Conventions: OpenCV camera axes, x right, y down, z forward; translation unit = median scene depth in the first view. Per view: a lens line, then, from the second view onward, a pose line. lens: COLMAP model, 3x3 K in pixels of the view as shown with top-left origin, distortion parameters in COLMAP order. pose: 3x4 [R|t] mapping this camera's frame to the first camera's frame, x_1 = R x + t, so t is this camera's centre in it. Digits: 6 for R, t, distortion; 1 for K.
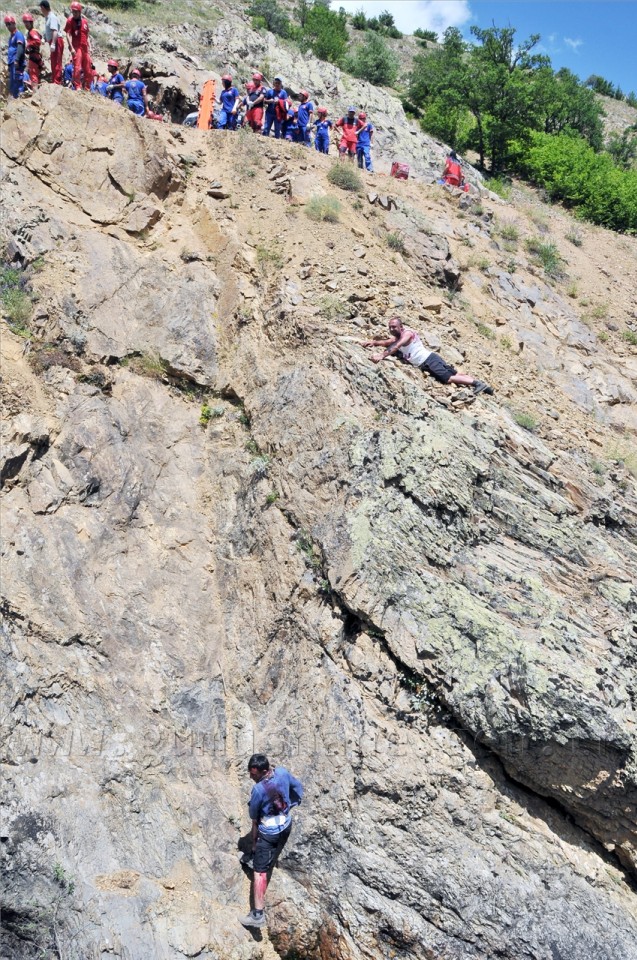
lens RADIAL K [[755.5, 0, 334.0], [0, 755.5, 504.9], [0, 0, 1]] dist [-0.160737, 0.115525]
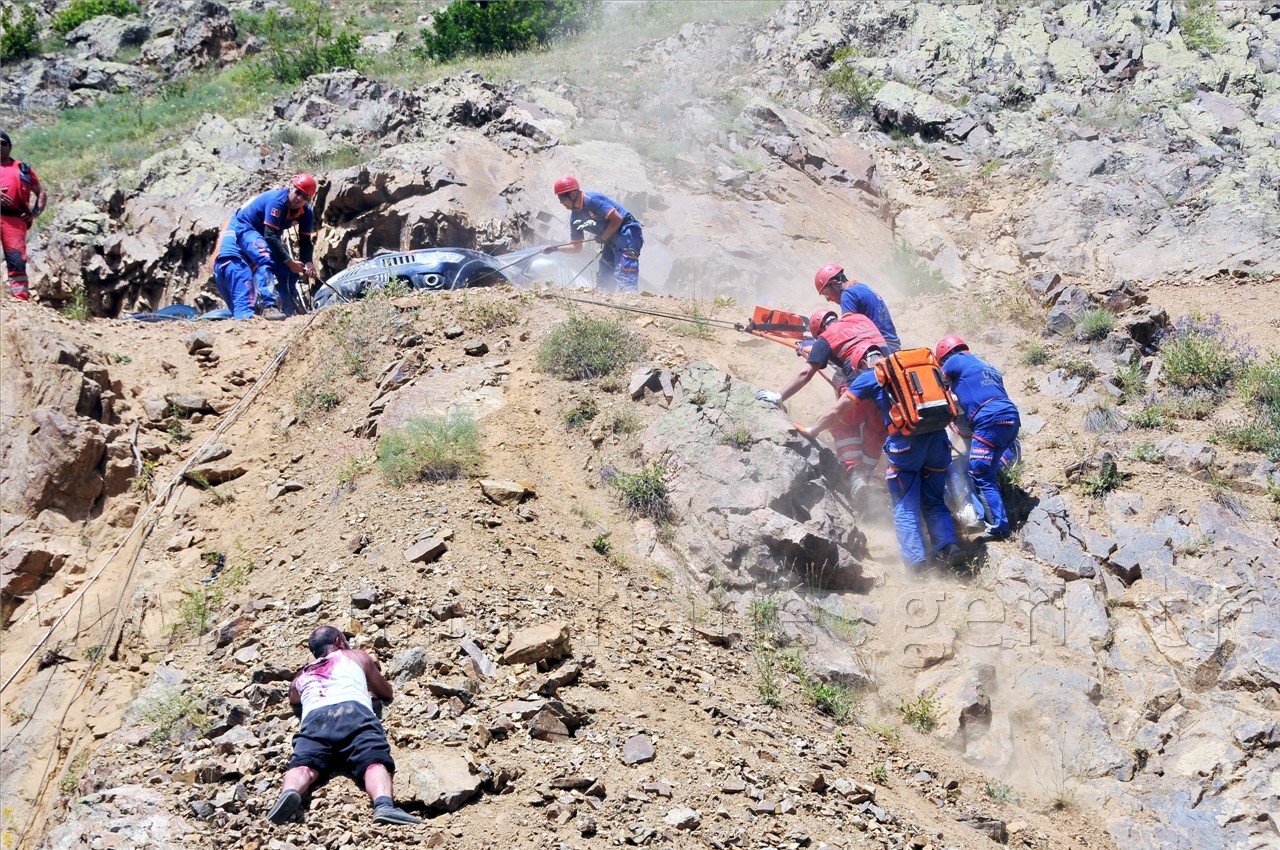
lens RADIAL K [[2556.6, 0, 648.2], [0, 2556.6, 450.0], [0, 0, 1]] dist [0.444822, 0.000000]
pose [[0.880016, -0.232877, -0.413933, 0.594043], [0.046159, 0.909350, -0.413464, 0.114706], [0.472696, 0.344748, 0.810991, 0.050896]]
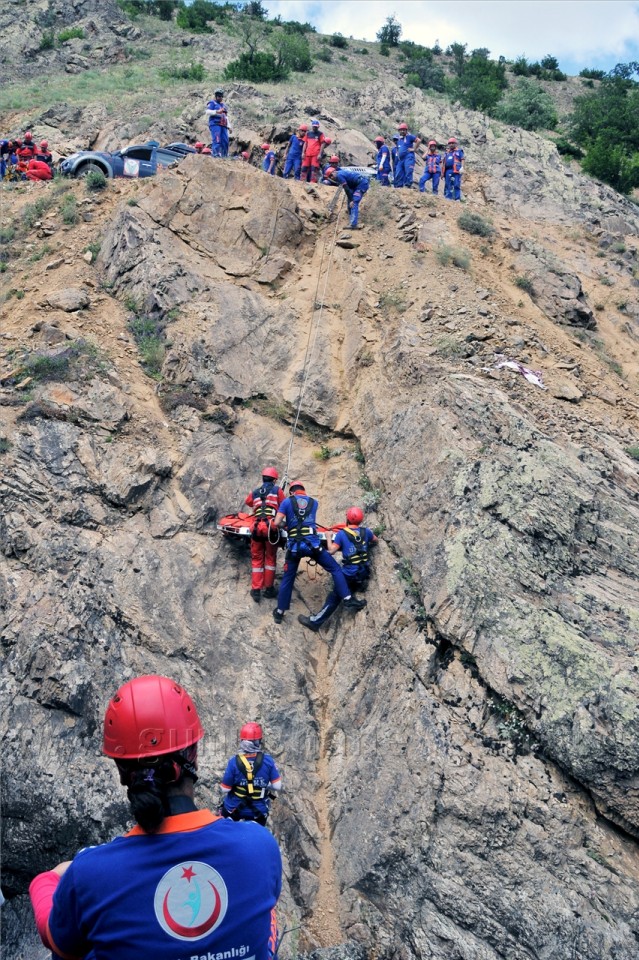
lens RADIAL K [[823.8, 0, 303.7], [0, 823.8, 463.6], [0, 0, 1]] dist [-0.162530, 0.115988]
pose [[0.970449, -0.001075, -0.241303, 0.060094], [-0.033040, 0.989980, -0.137289, 0.039852], [0.239033, 0.141205, 0.960690, -0.067501]]
